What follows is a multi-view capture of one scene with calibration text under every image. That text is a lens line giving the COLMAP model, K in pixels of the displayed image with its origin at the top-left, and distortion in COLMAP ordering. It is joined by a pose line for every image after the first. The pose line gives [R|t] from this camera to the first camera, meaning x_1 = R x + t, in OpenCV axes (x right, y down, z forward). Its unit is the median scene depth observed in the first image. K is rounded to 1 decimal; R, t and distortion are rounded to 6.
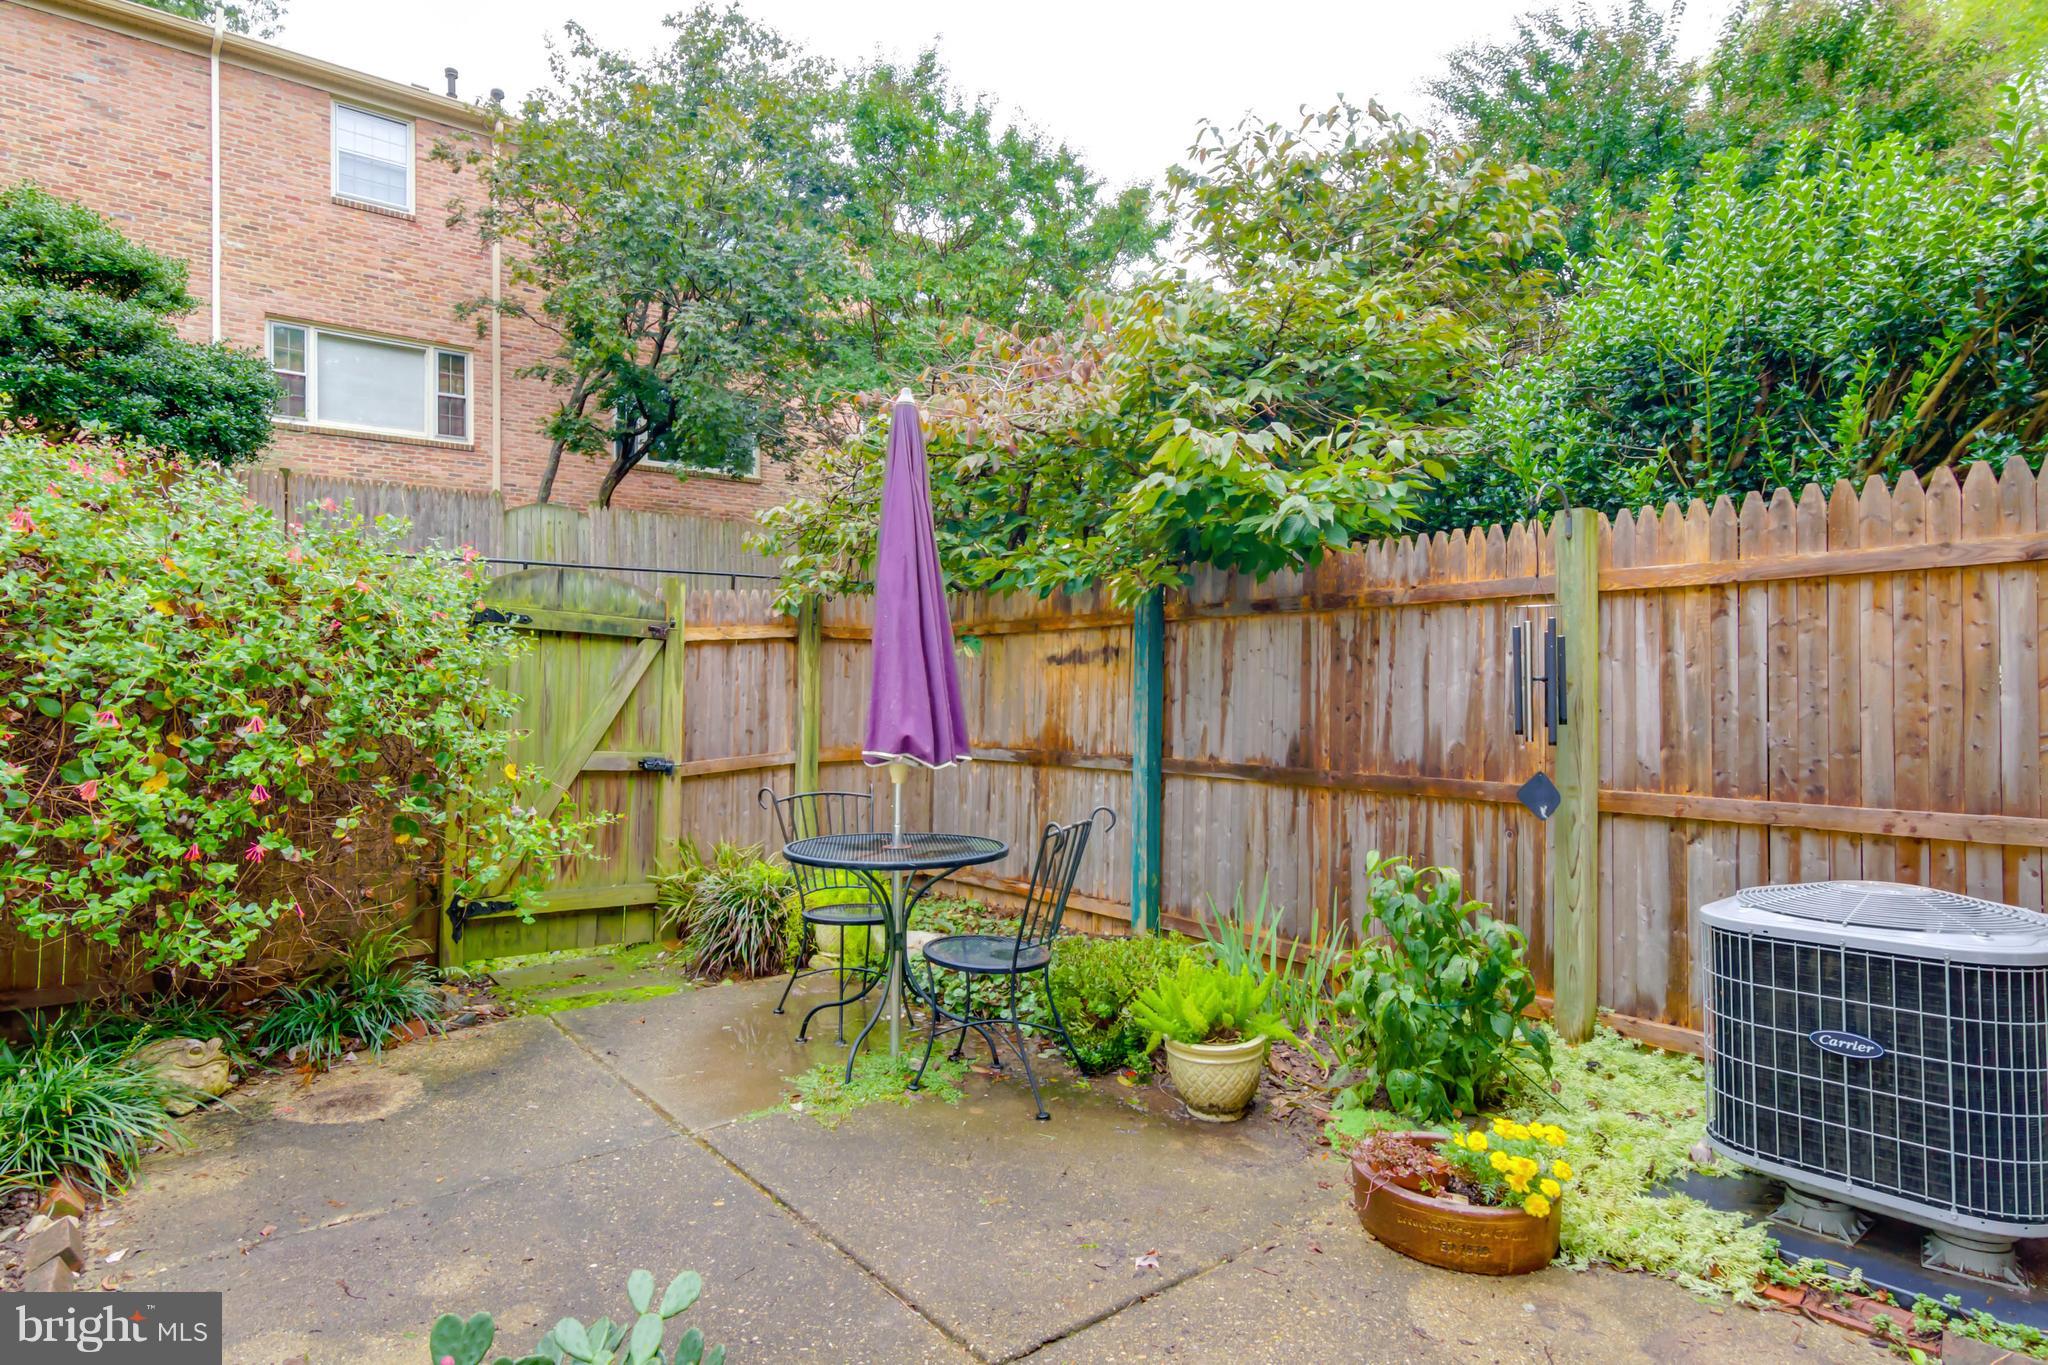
lens RADIAL K [[1078.4, 0, 952.2], [0, 1078.4, 683.7], [0, 0, 1]] dist [-0.002841, 0.002390]
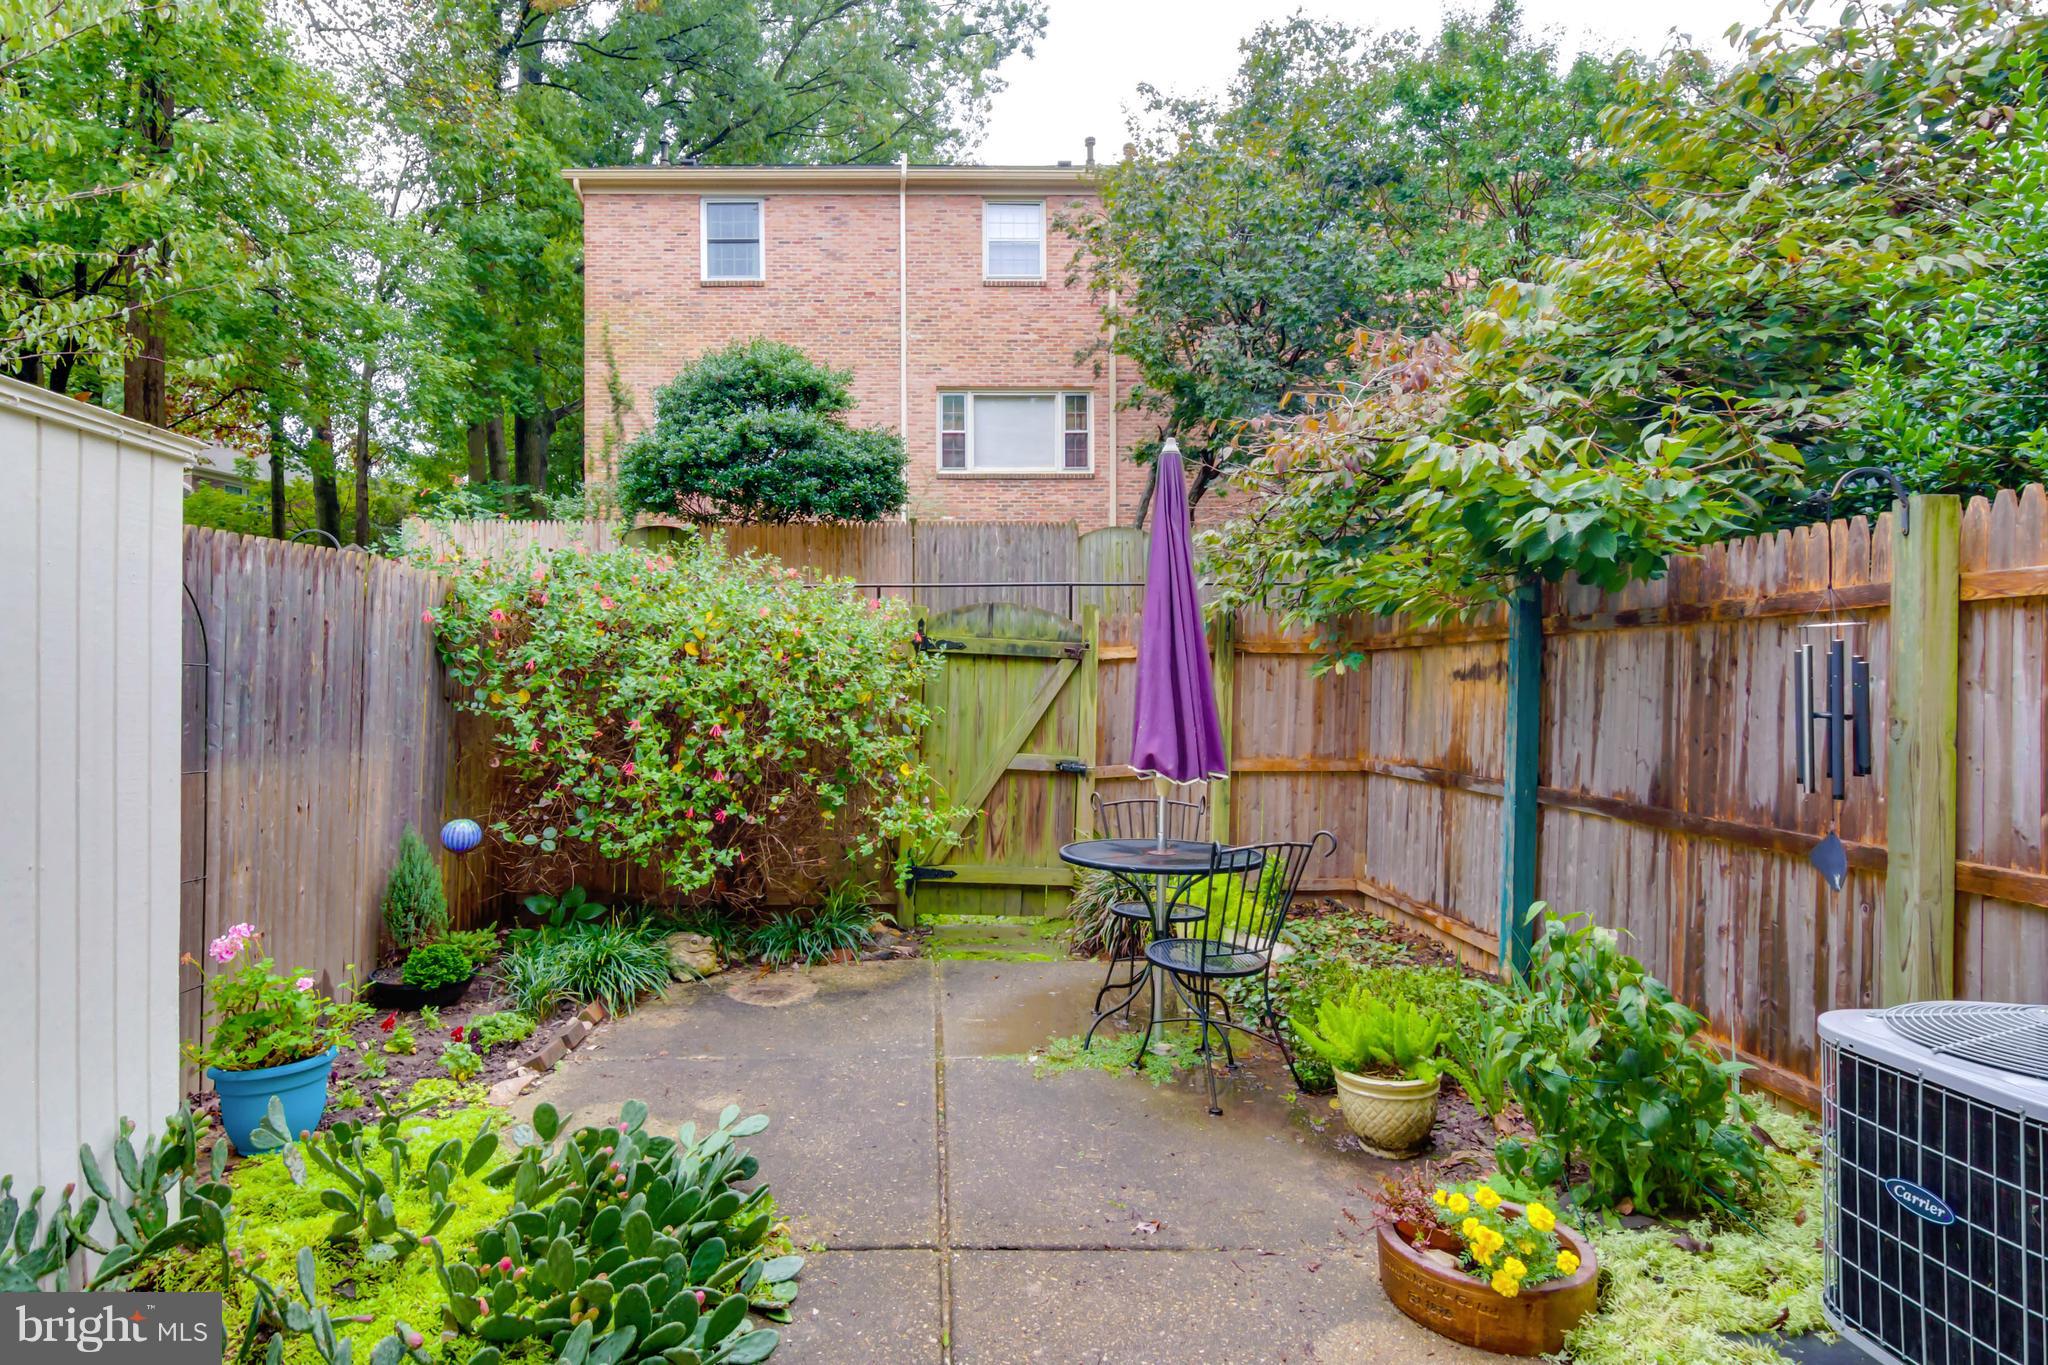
lens RADIAL K [[1078.4, 0, 952.2], [0, 1078.4, 683.7], [0, 0, 1]] dist [-0.002841, 0.002390]
pose [[0.815770, 0.002051, -0.578372, 0.316975], [0.000586, 0.999990, 0.004372, -0.021579], [0.578376, -0.003906, 0.815761, -0.023000]]
